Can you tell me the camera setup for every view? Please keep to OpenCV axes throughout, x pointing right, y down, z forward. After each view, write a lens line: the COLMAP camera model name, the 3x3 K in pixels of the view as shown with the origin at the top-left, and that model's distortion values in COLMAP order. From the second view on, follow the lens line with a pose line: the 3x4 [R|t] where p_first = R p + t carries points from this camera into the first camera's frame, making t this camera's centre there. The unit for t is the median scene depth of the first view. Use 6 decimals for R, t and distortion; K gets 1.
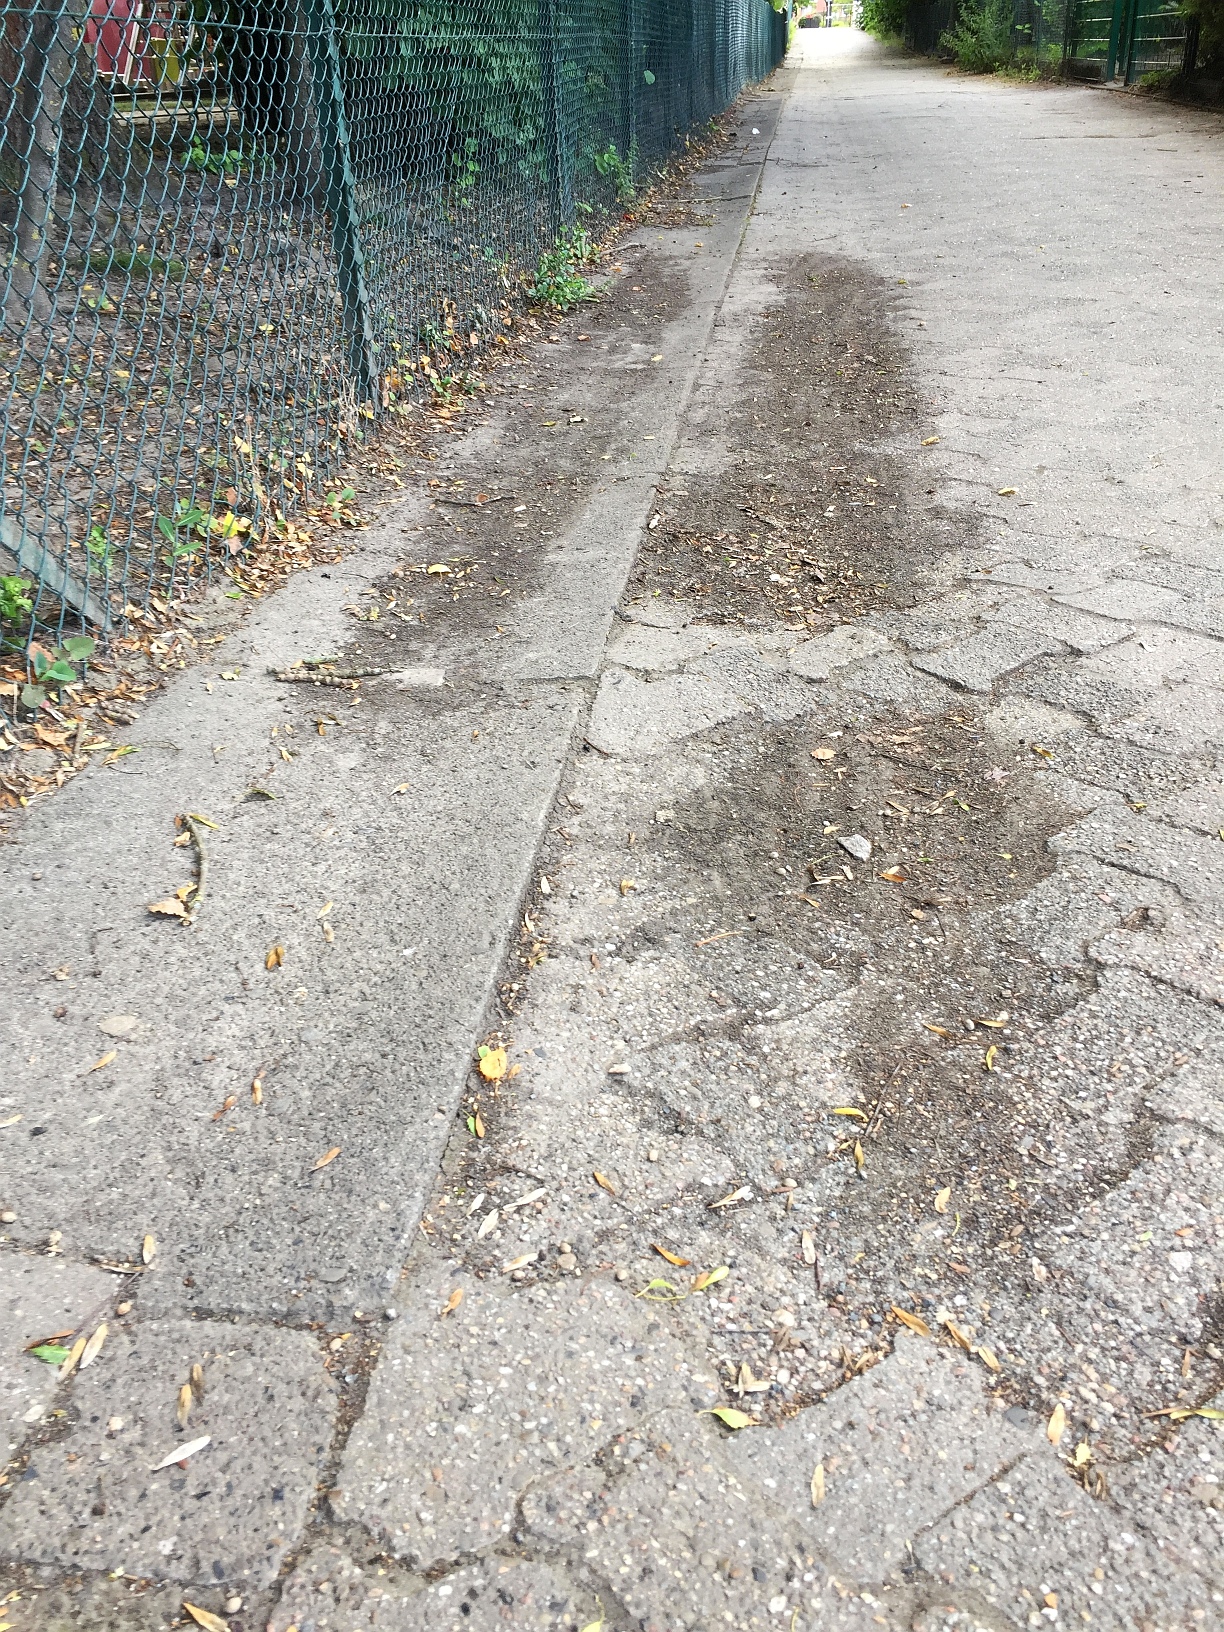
lens RADIAL K [[1365.0, 0, 613.2], [0, 1365.0, 815.1], [0, 0, 1]] dist [-0.037990, -0.011290]
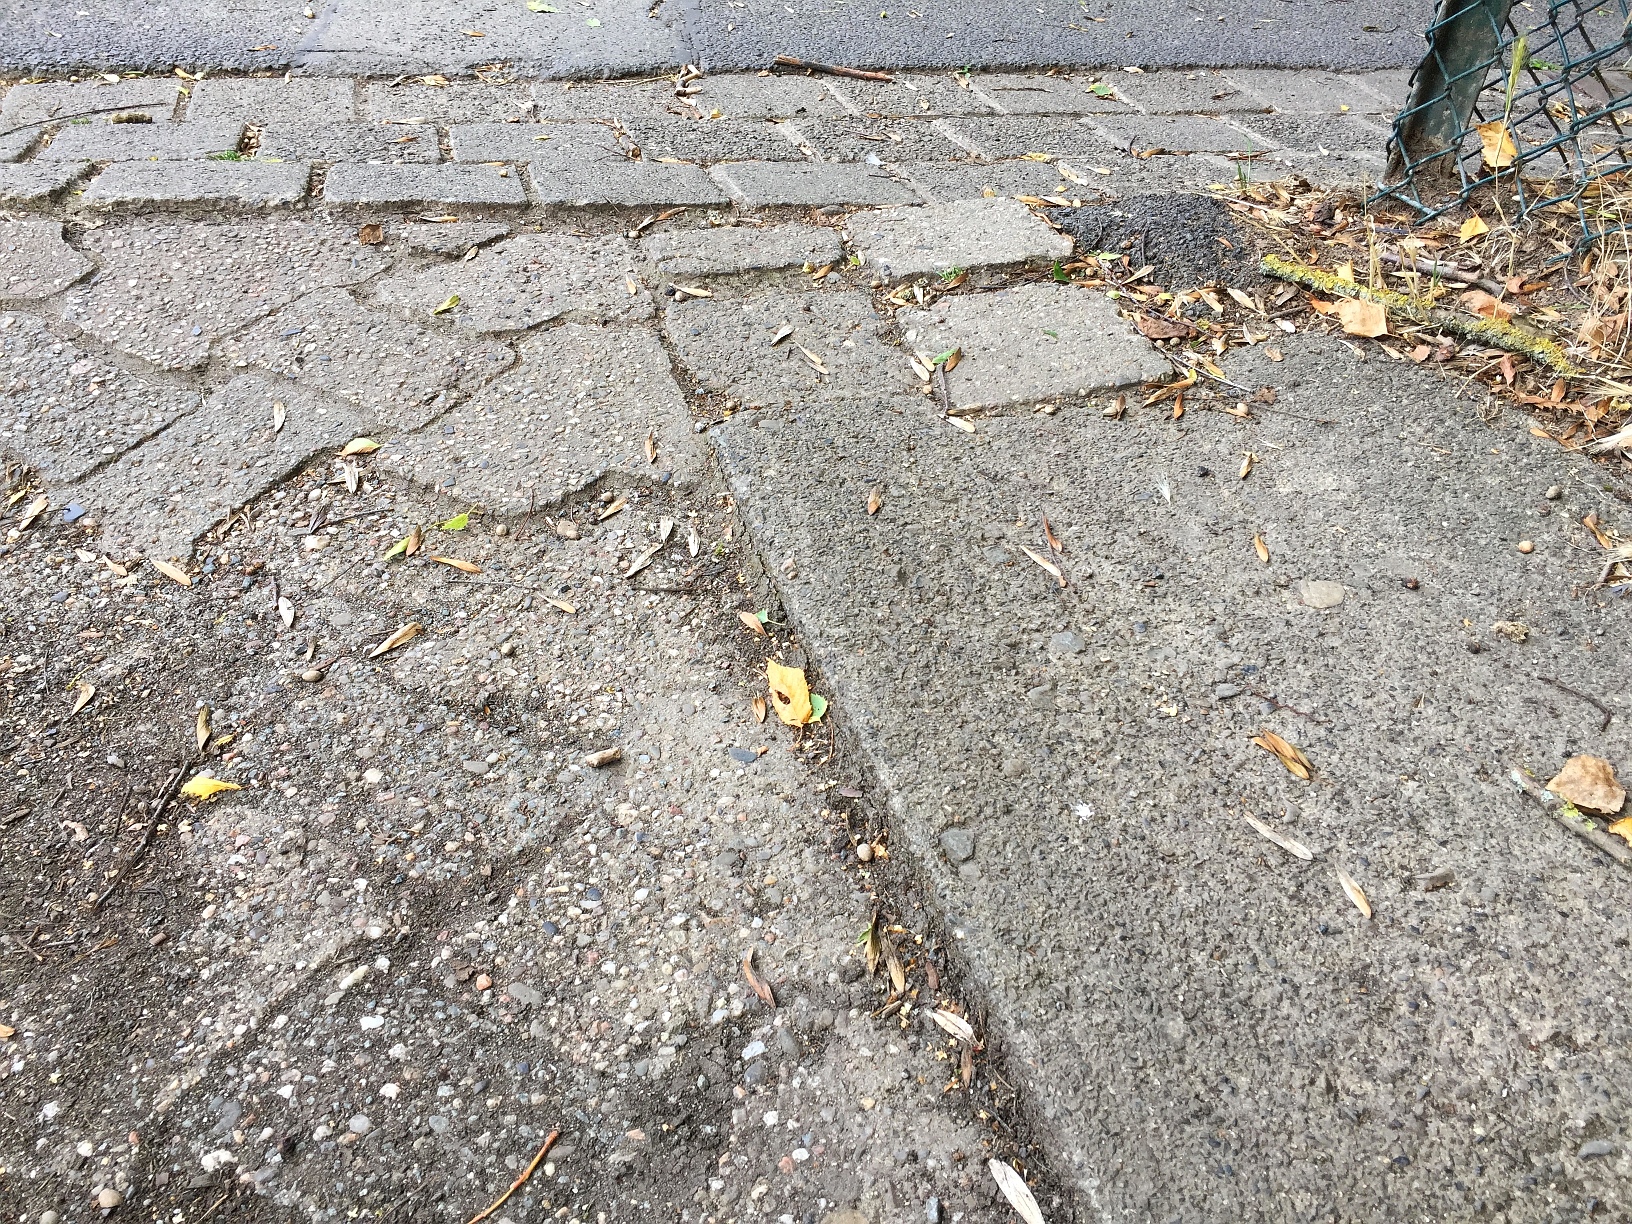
lens RADIAL K [[1373.5, 0, 818.6], [0, 1373.5, 612.9], [0, 0, 1]] dist [0.034862, -0.083944]
pose [[-0.917166, 0.200899, -0.344161, 0.124065], [-0.224169, 0.453939, 0.862373, -0.424363], [0.329478, 0.868089, -0.371302, 1.291334]]
